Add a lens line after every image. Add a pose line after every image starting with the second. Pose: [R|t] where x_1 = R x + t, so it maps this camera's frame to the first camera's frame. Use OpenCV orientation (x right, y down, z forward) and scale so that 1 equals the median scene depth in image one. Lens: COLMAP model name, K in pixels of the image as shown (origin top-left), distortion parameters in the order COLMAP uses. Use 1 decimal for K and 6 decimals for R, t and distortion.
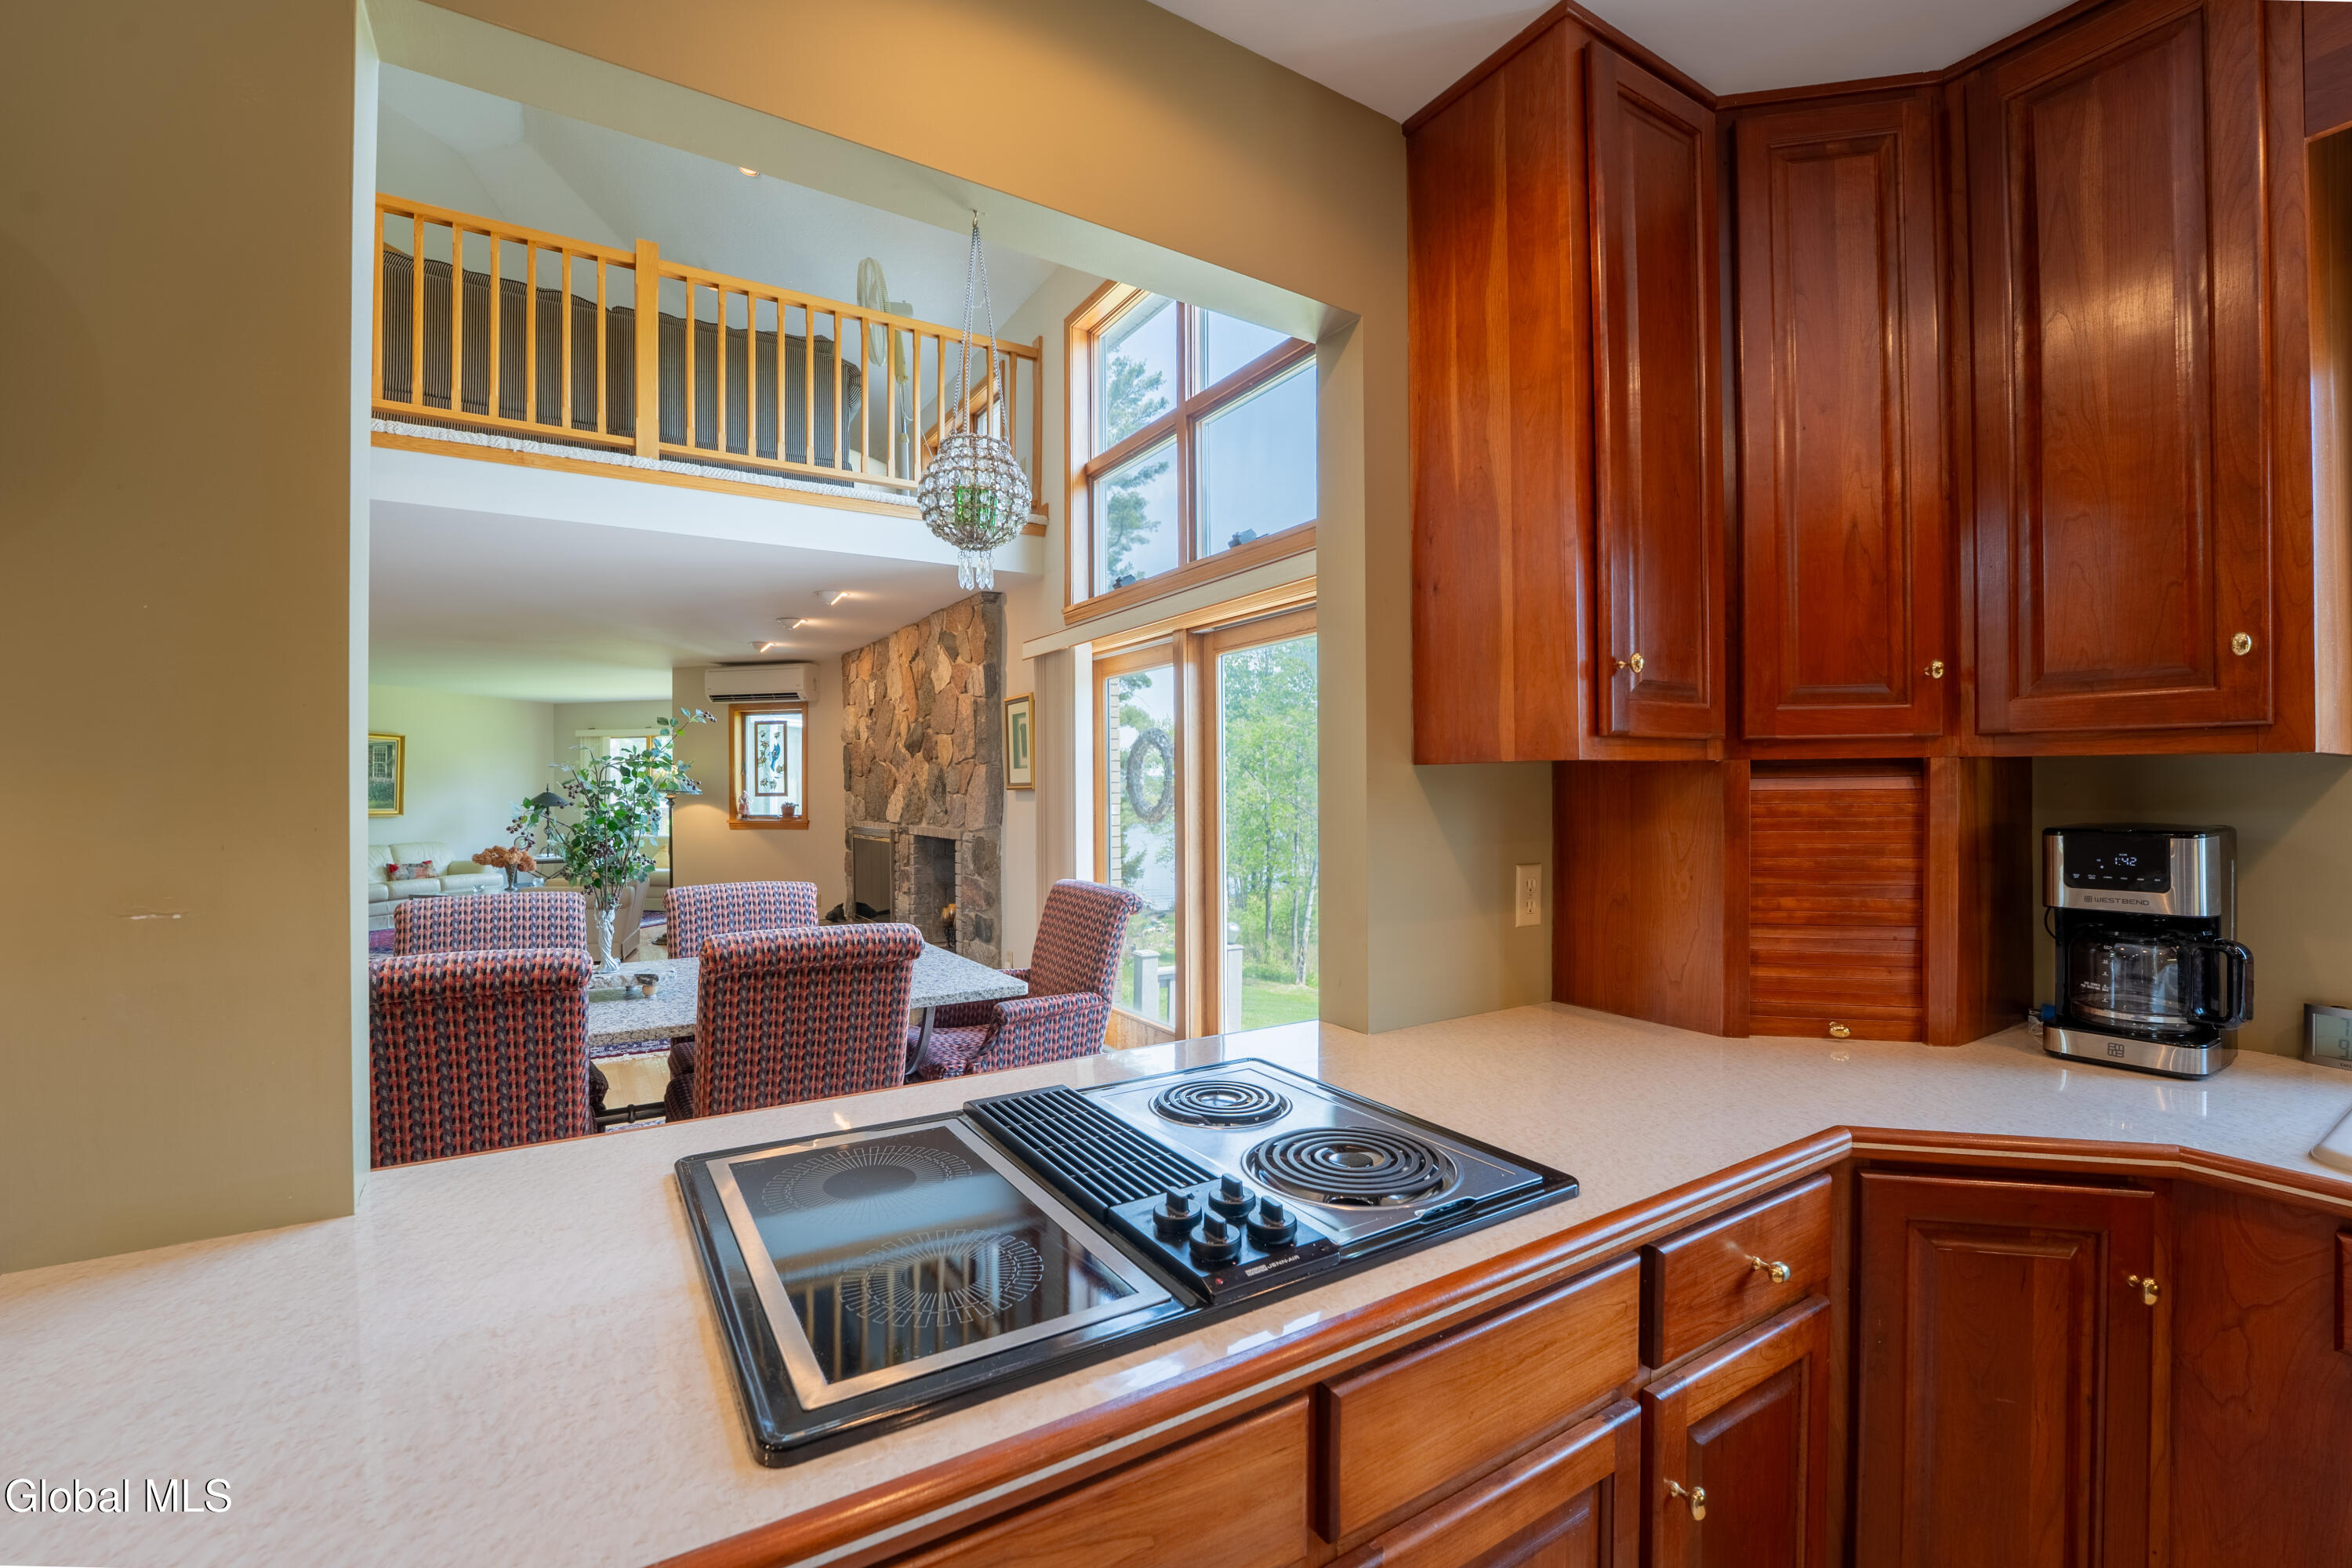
lens RADIAL K [[983.9, 0, 1177.3], [0, 983.9, 789.5], [0, 0, 1]] dist [-0.020540, 0.000393]
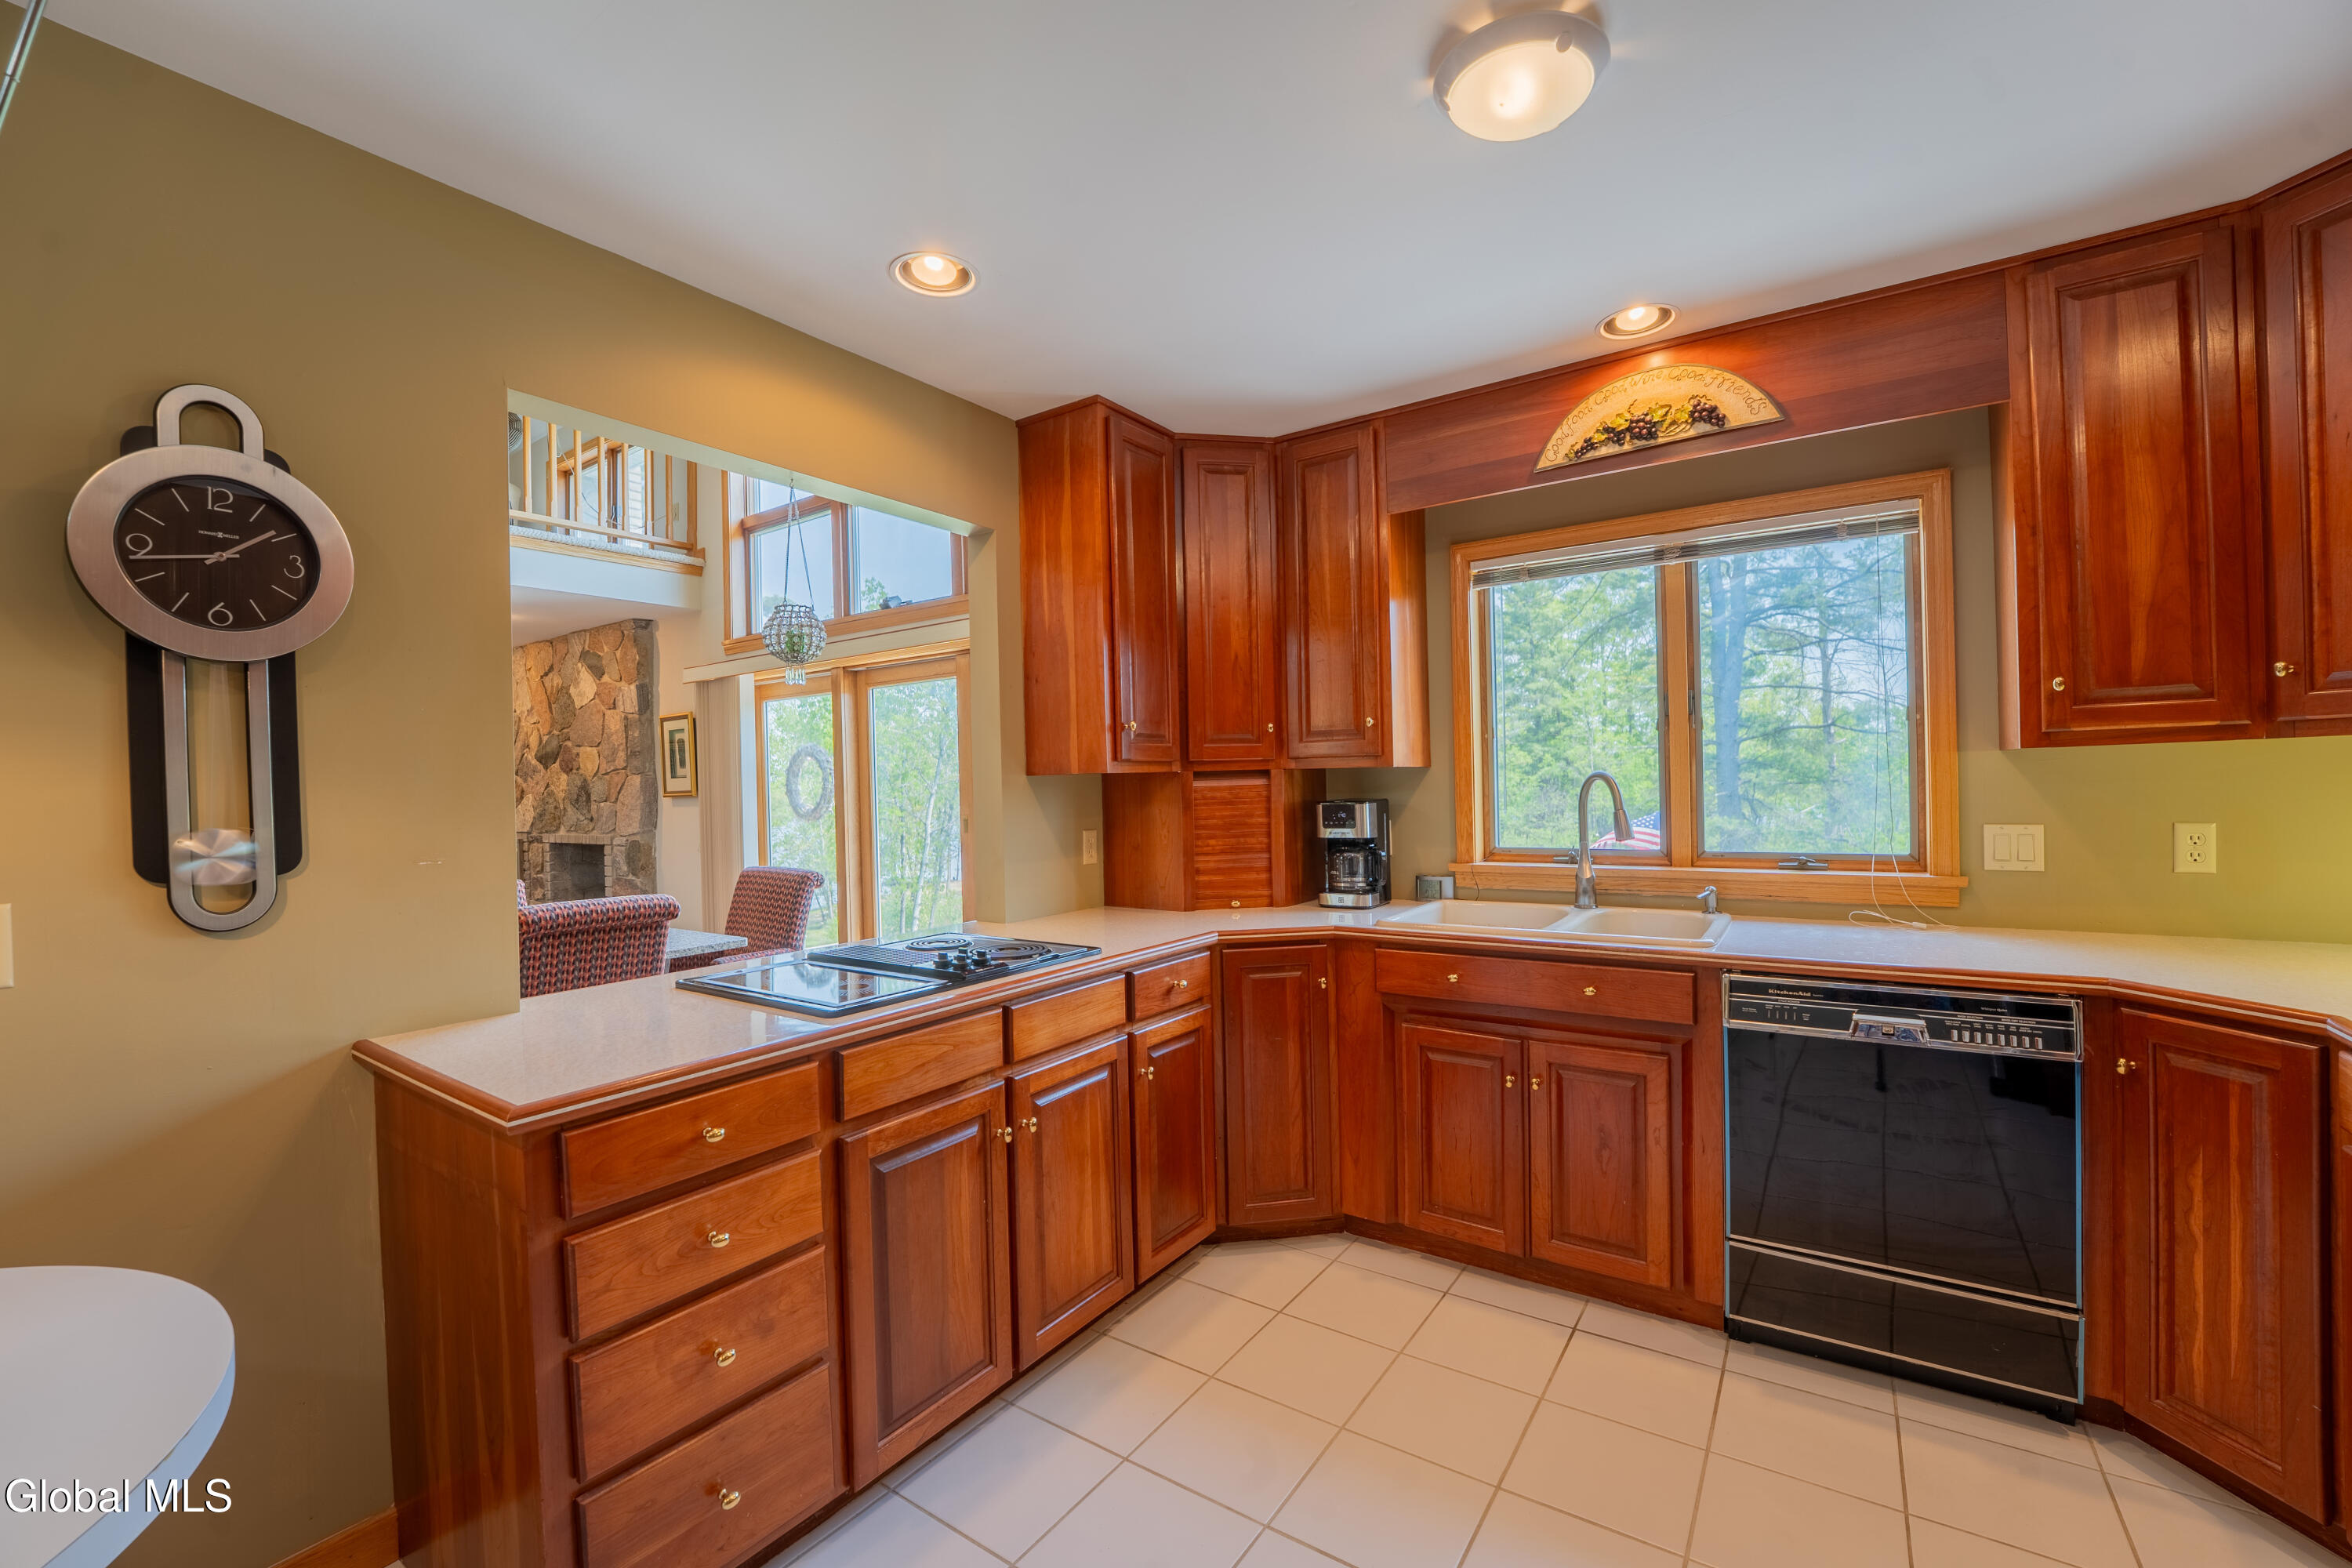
lens RADIAL K [[953.1, 0, 1174.8], [0, 953.1, 788.6], [0, 0, 1]] dist [-0.031645, 0.002961]
pose [[0.918922, -0.018076, 0.394026, -0.078778], [0.019301, 0.999813, 0.000854, 0.000962], [-0.393968, 0.006821, 0.919099, -0.283785]]
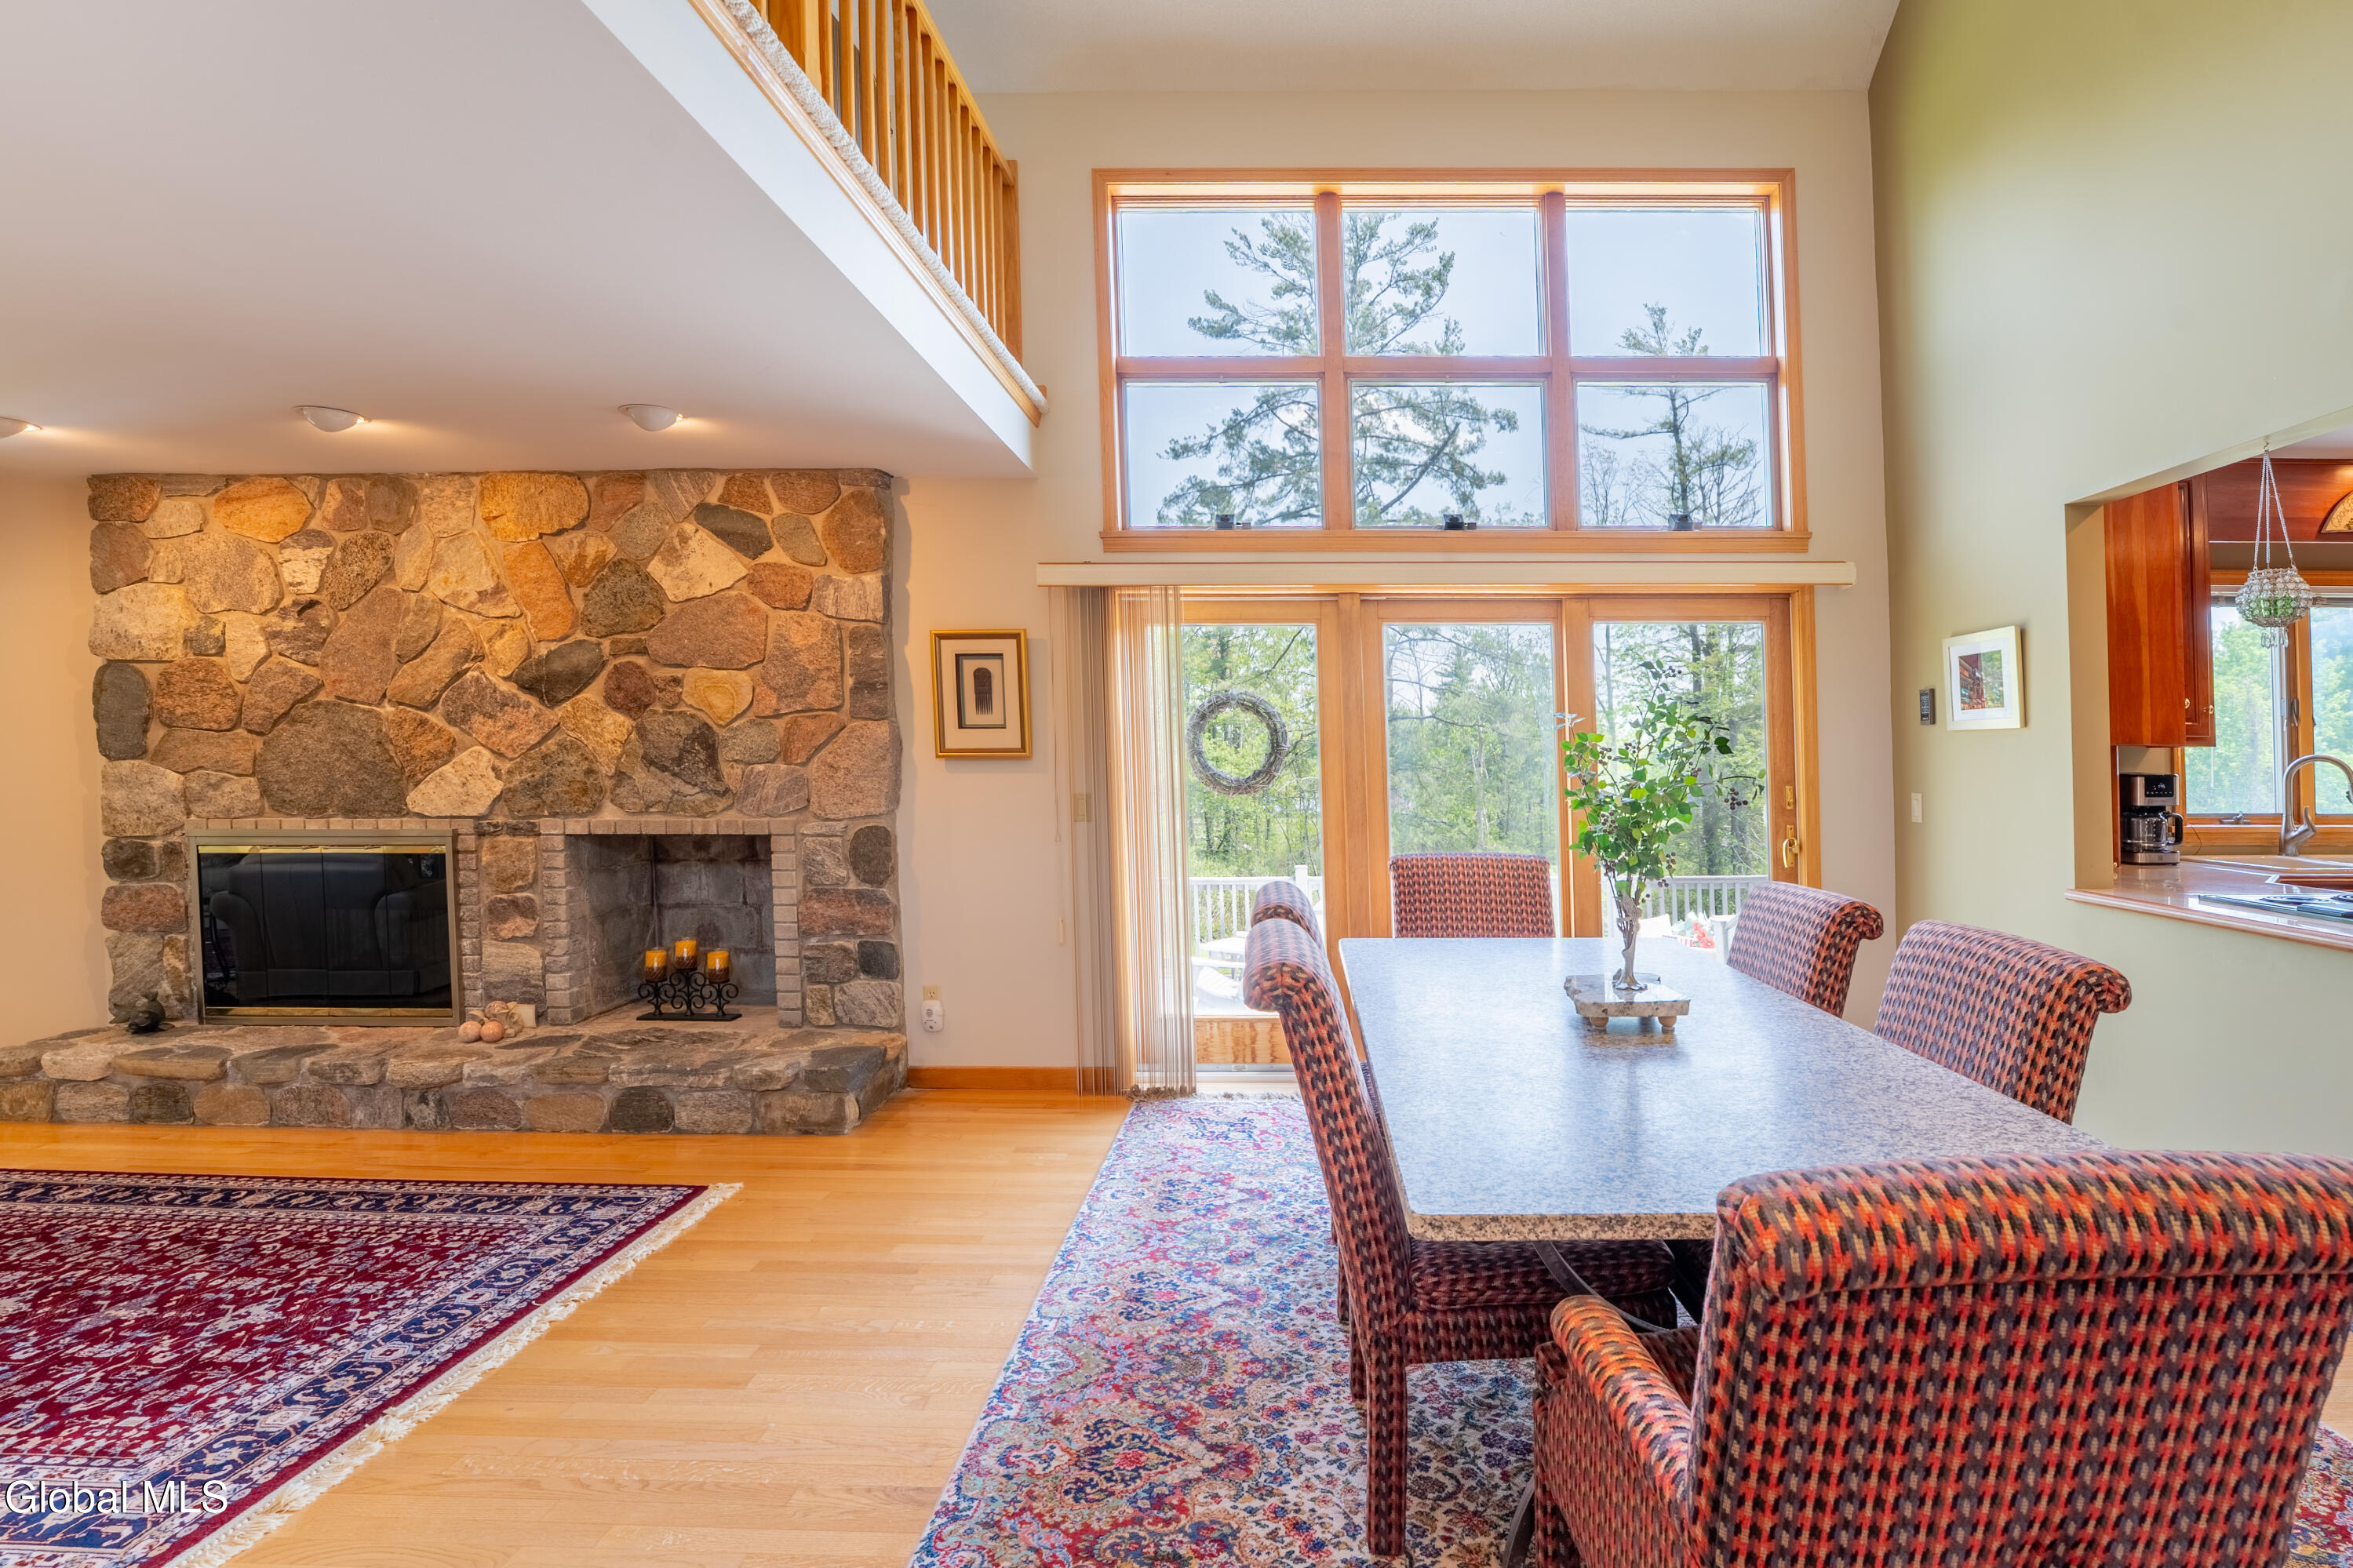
lens RADIAL K [[1085.2, 0, 1282.1], [0, 1085.2, 794.7], [0, 0, 1]] dist [-0.025280, 0.001614]
pose [[0.535834, -0.021729, 0.844044, -0.906741], [-0.002336, 0.999627, 0.027218, 0.006751], [-0.844320, -0.016556, 0.535583, 0.466711]]
